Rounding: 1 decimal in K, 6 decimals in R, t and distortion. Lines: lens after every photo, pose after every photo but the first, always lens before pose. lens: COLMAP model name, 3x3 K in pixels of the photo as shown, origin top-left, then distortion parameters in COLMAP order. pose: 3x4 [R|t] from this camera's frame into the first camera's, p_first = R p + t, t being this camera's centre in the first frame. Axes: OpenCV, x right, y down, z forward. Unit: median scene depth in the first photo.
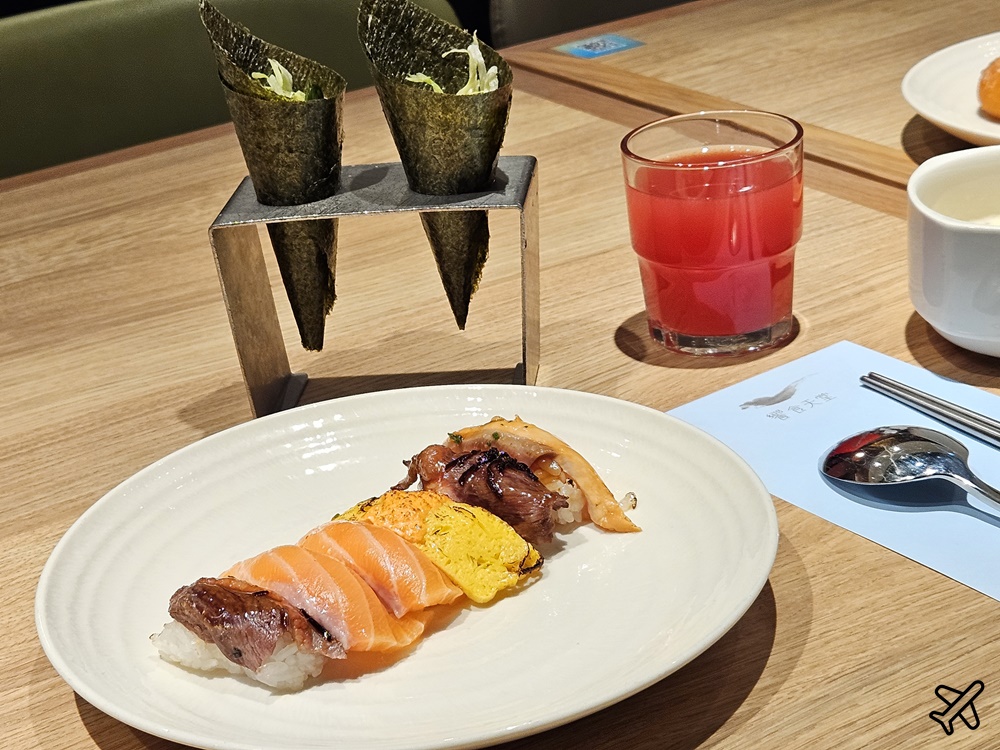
lens RADIAL K [[1337.8, 0, 500.0], [0, 1337.8, 375.0], [0, 0, 1]] dist [-0.002868, -0.021882]
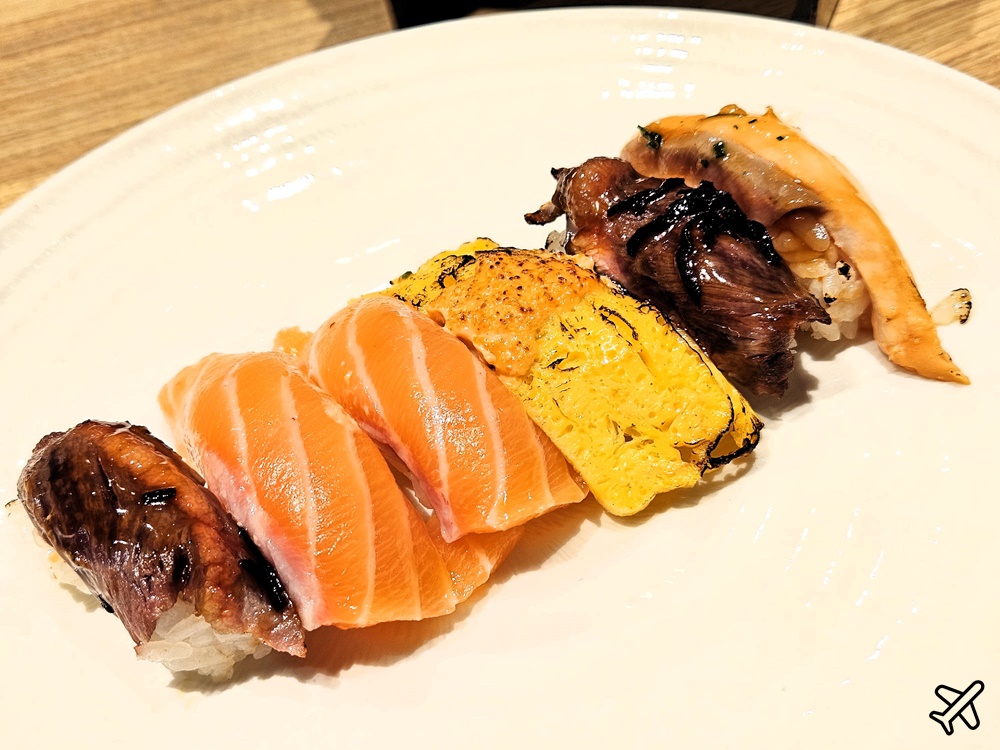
lens RADIAL K [[1337.8, 0, 500.0], [0, 1337.8, 375.0], [0, 0, 1]] dist [-0.002868, -0.021882]
pose [[0.968313, 0.148219, -0.201000, 0.035264], [-0.068681, 0.931850, 0.356285, -0.059277], [0.240110, -0.331190, 0.912502, 0.507323]]
